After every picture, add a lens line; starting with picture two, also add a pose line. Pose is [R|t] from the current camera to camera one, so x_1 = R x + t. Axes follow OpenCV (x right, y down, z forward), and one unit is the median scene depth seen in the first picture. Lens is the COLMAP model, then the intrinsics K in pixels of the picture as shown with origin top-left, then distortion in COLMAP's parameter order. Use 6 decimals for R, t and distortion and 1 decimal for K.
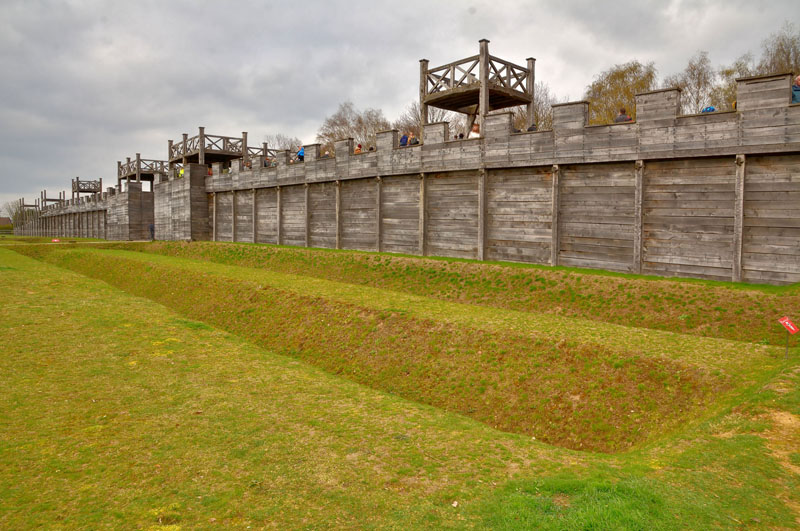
lens RADIAL K [[574.9, 0, 402.7], [0, 574.9, 272.5], [0, 0, 1]] dist [-0.104127, 0.021674]
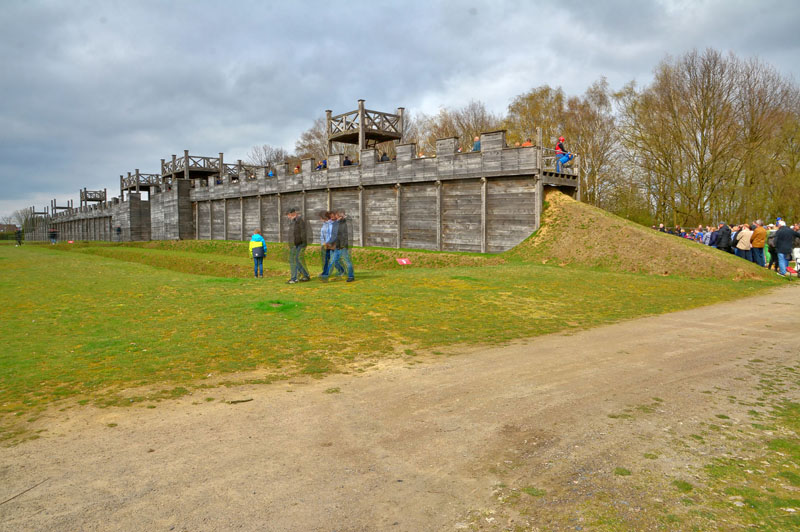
lens RADIAL K [[574.9, 0, 398.4], [0, 574.9, 268.2], [0, 0, 1]] dist [-0.104127, 0.021674]
pose [[0.999874, -0.012850, -0.009349, 0.209131], [0.012745, 0.999856, -0.011244, 0.045654], [0.009493, 0.011124, 0.999893, -0.424969]]
